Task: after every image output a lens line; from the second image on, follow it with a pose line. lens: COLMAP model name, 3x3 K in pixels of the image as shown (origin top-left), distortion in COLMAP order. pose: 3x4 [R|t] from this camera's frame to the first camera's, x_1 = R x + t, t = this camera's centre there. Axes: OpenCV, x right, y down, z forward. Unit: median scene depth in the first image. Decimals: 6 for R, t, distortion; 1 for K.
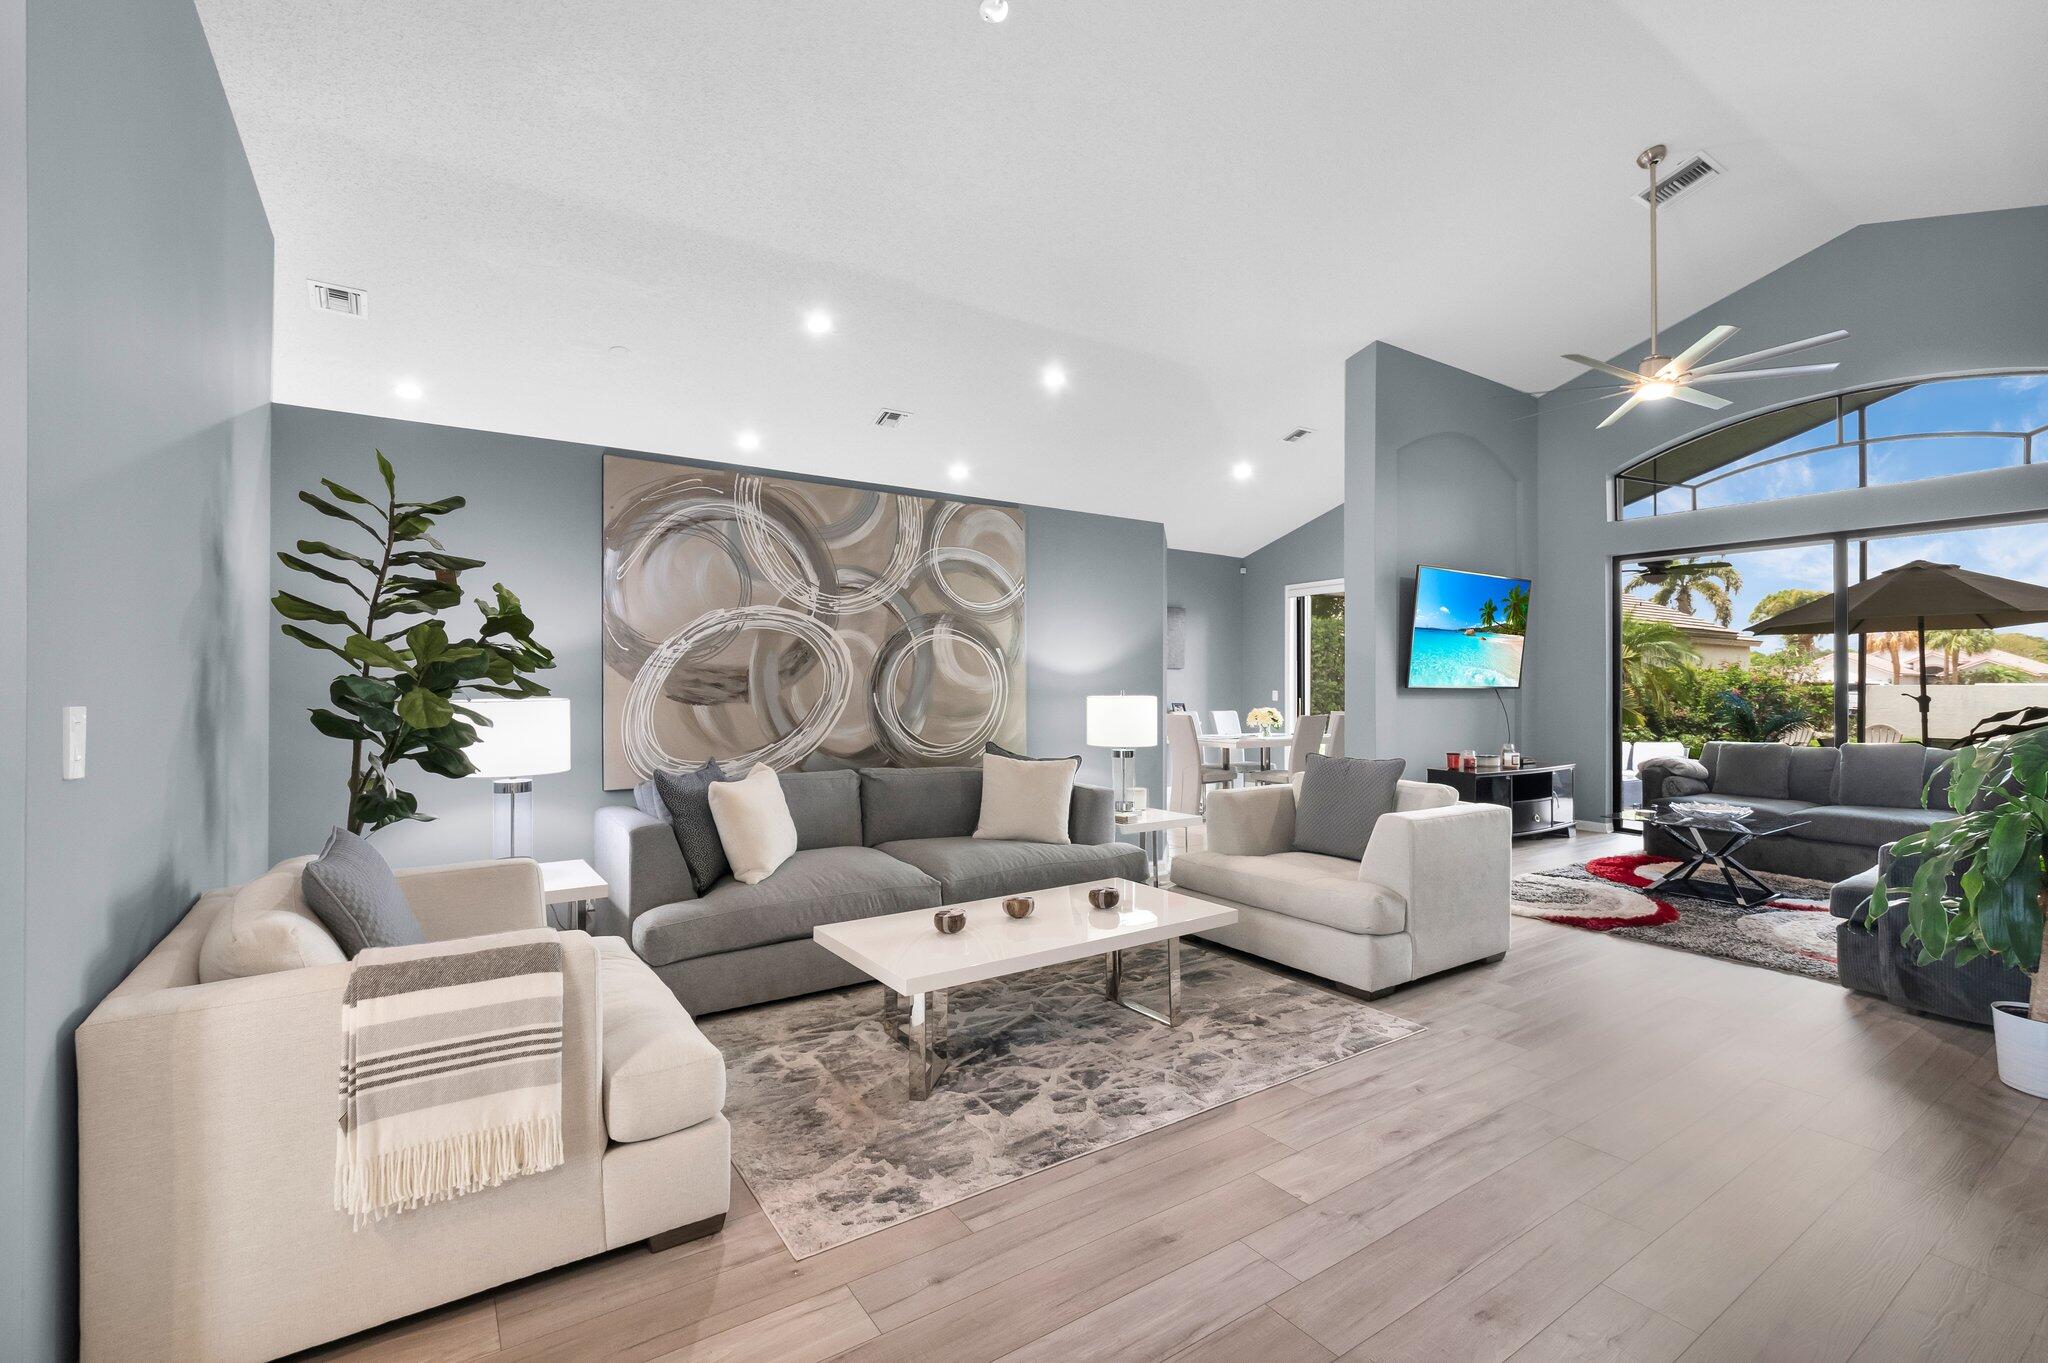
lens RADIAL K [[912.8, 0, 1044.0], [0, 912.8, 678.3], [0, 0, 1]] dist [0.002438, -0.000873]
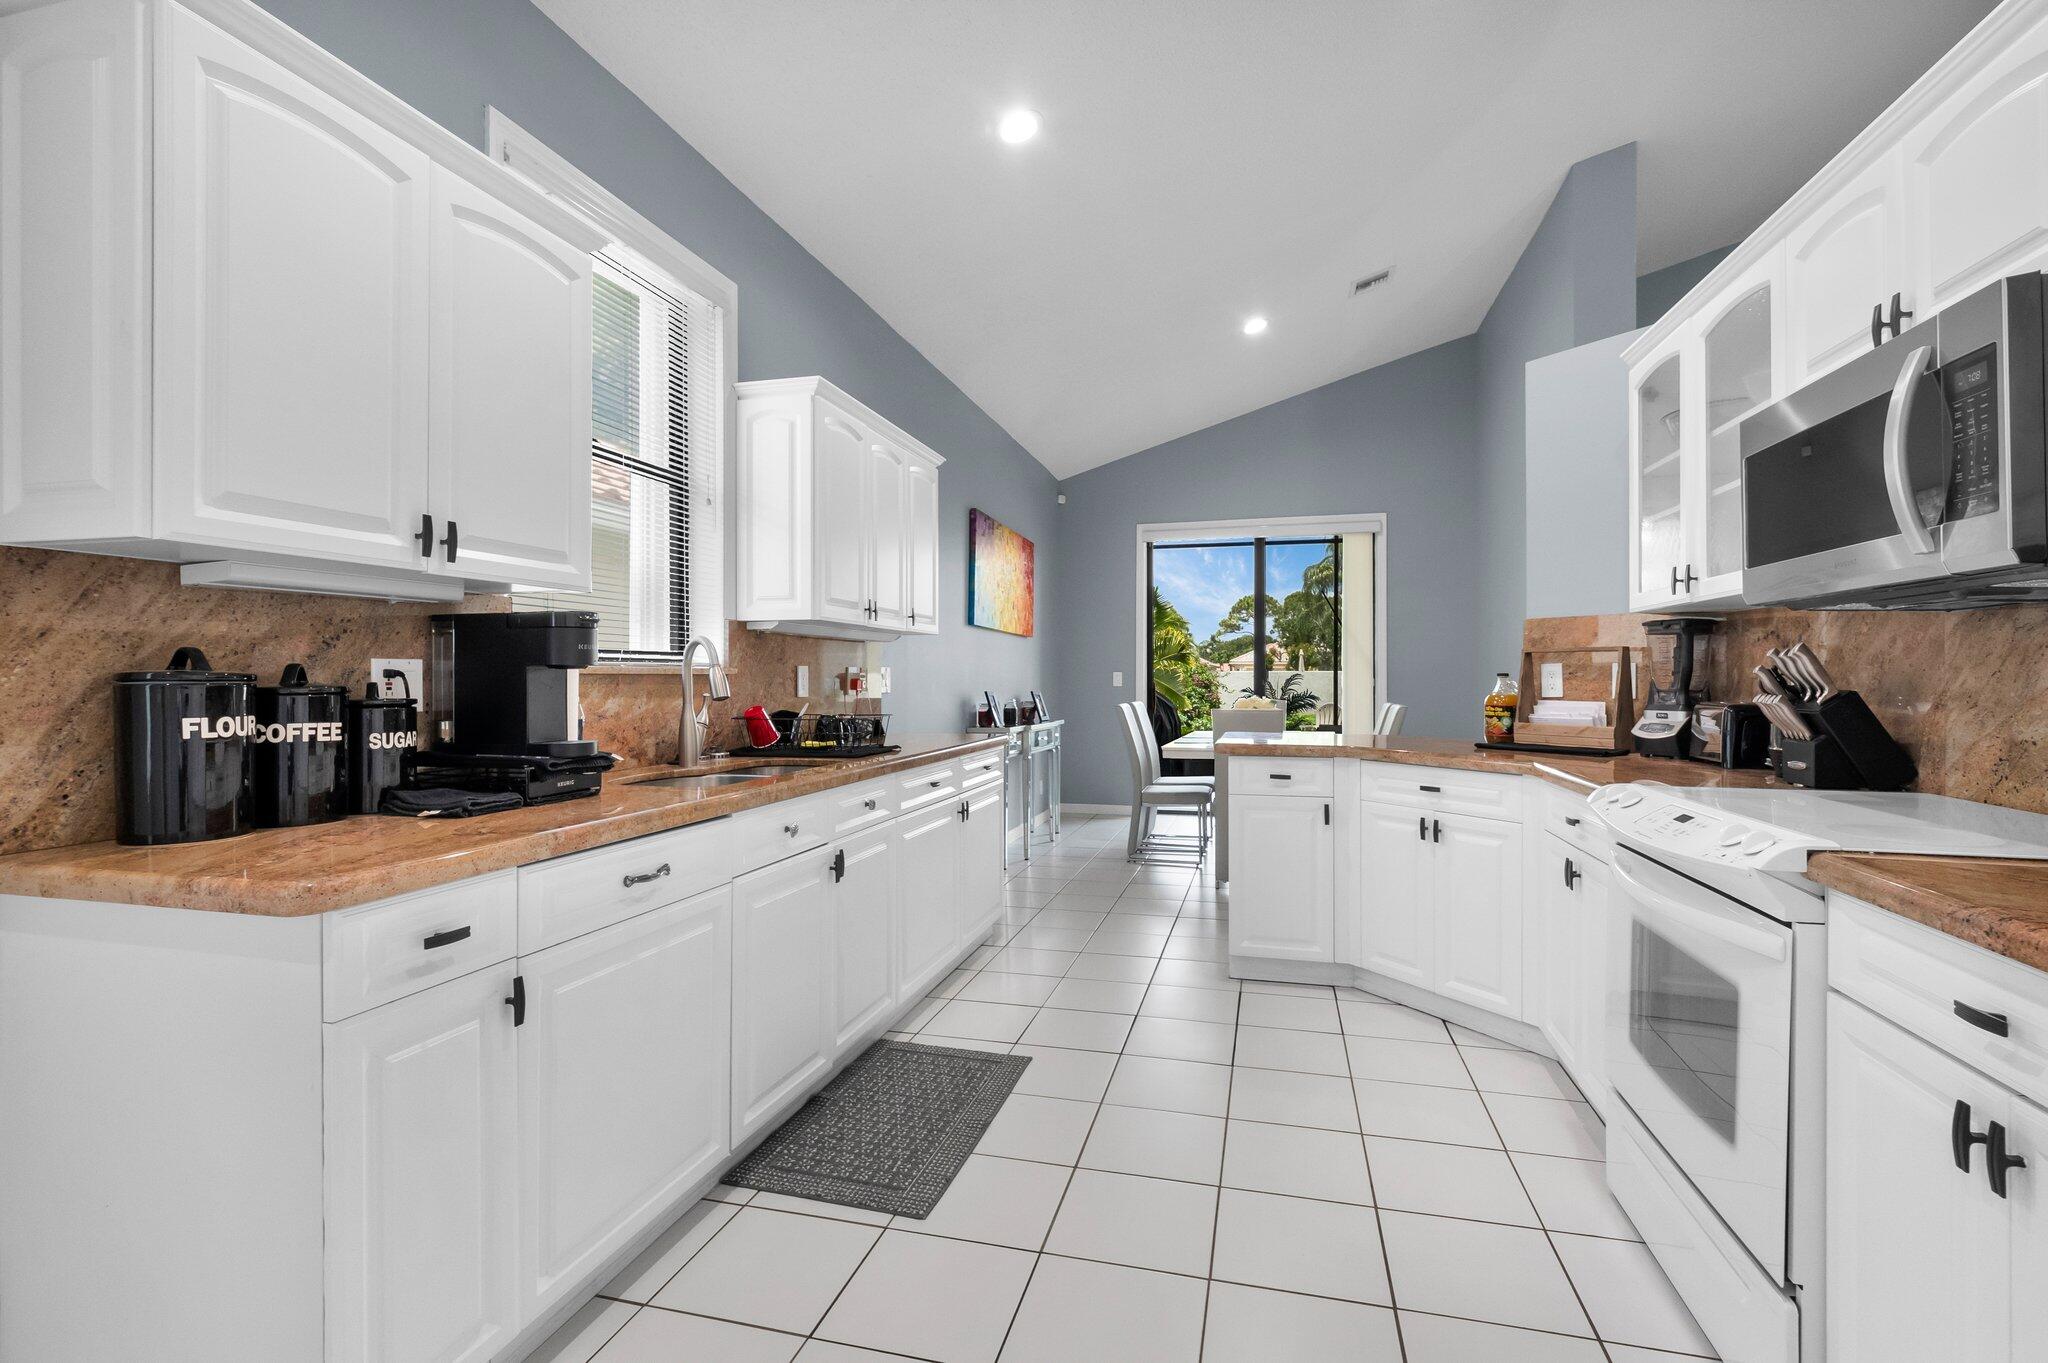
lens RADIAL K [[912.8, 0, 1014.9], [0, 912.8, 676.1], [0, 0, 1]] dist [0.002438, -0.000873]
pose [[0.772219, -0.000330, 0.635356, -0.513417], [-0.005894, 0.999953, 0.007683, 0.023541], [-0.635329, -0.009678, 0.772181, 0.994715]]
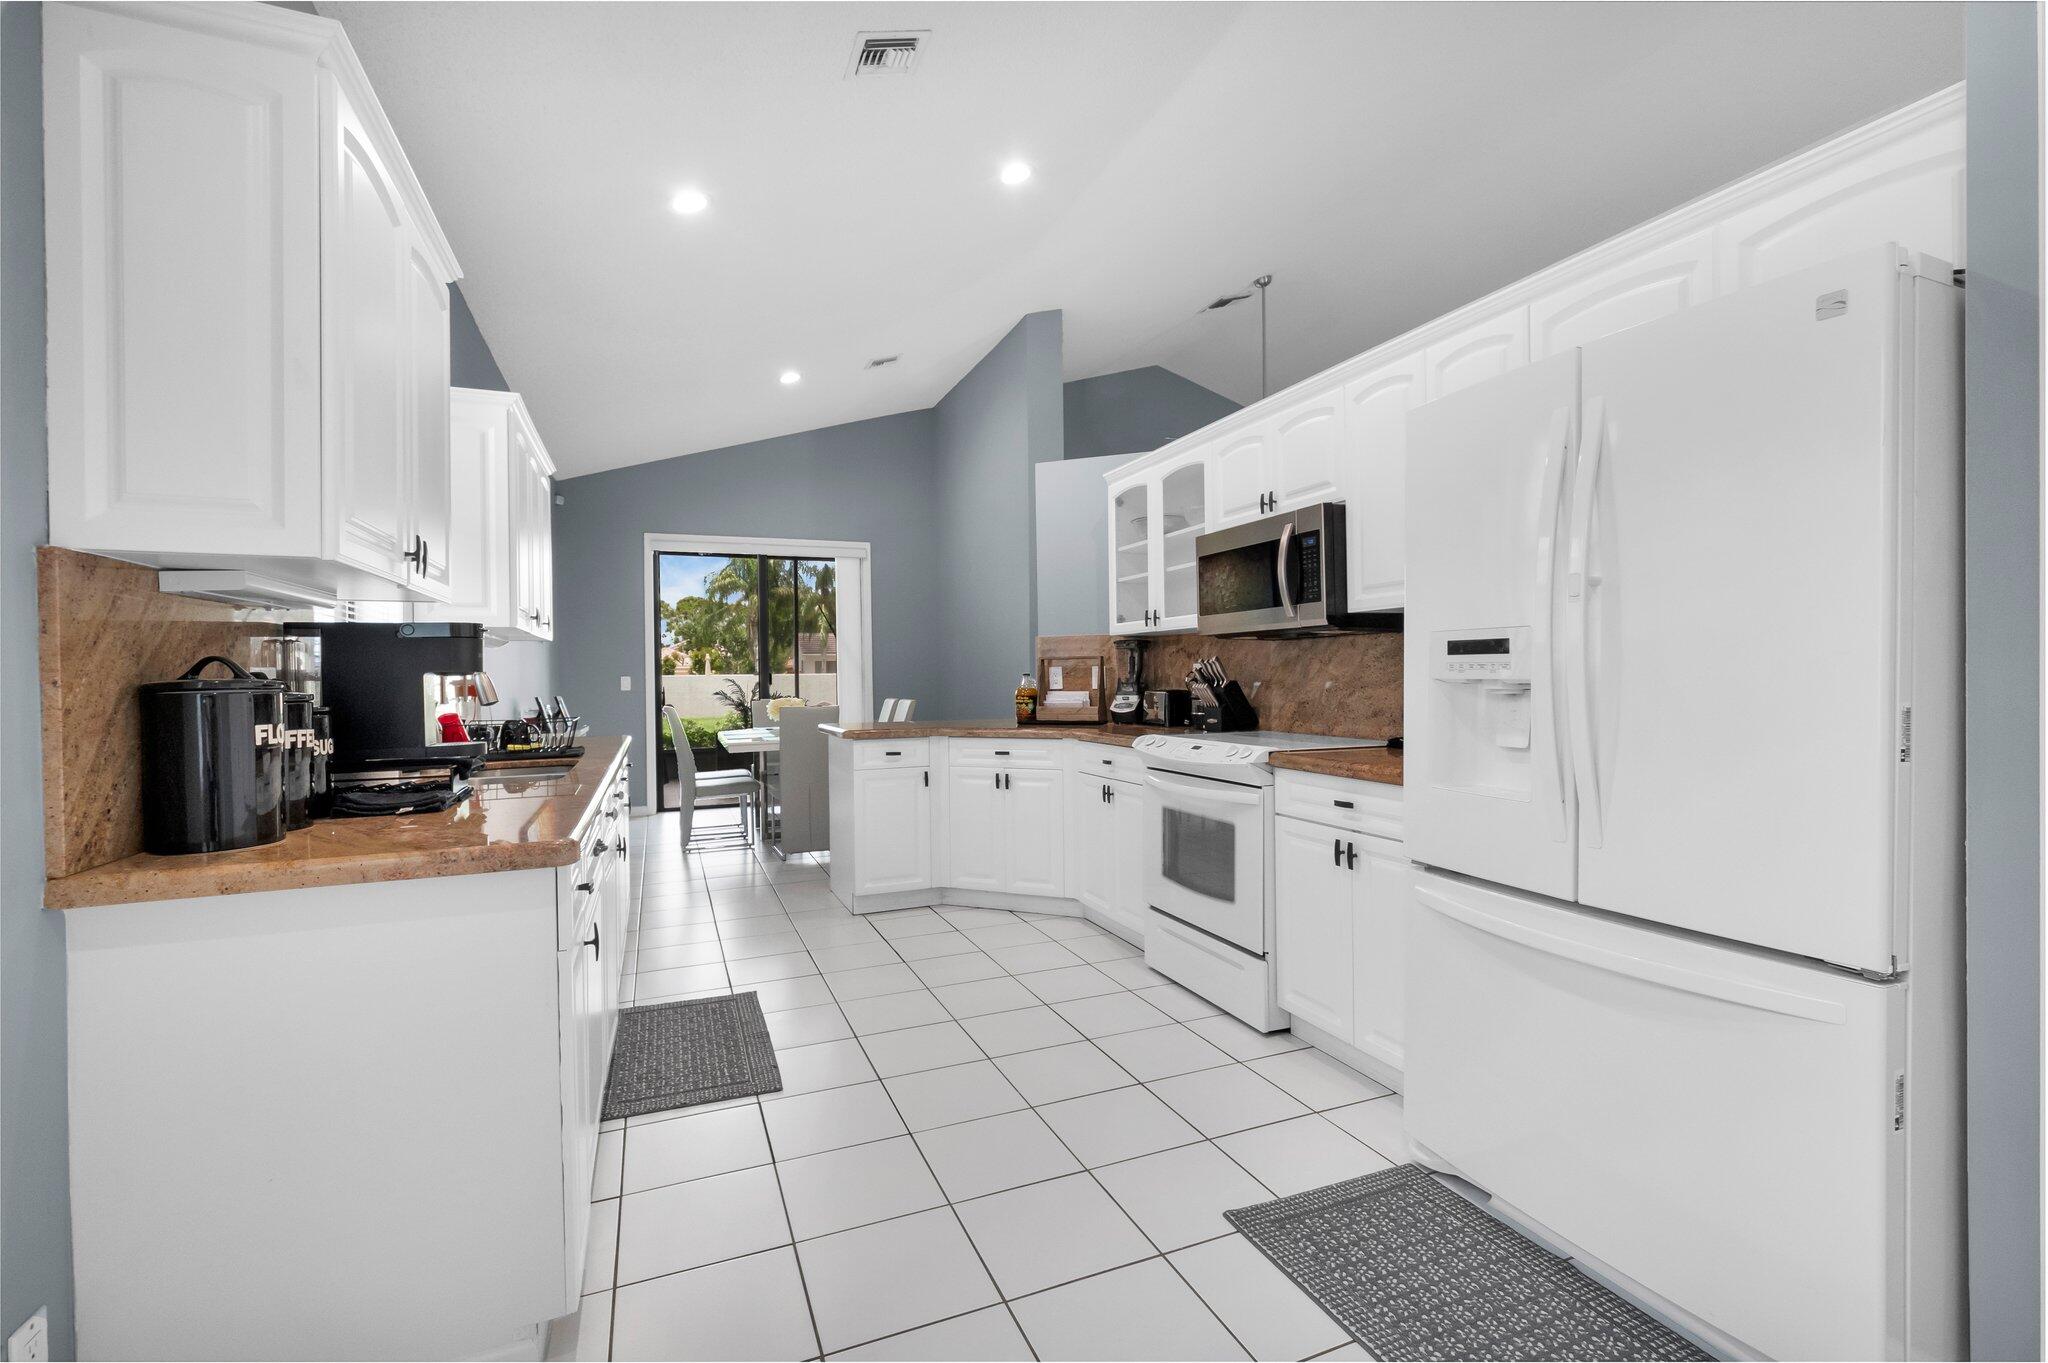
lens RADIAL K [[912.8, 0, 1030.8], [0, 912.8, 675.8], [0, 0, 1]] dist [0.002438, -0.000873]
pose [[0.214318, -0.003254, 0.976758, -0.741683], [0.003952, 0.999989, 0.002464, 0.024562], [-0.976756, 0.003333, 0.214329, 1.064331]]
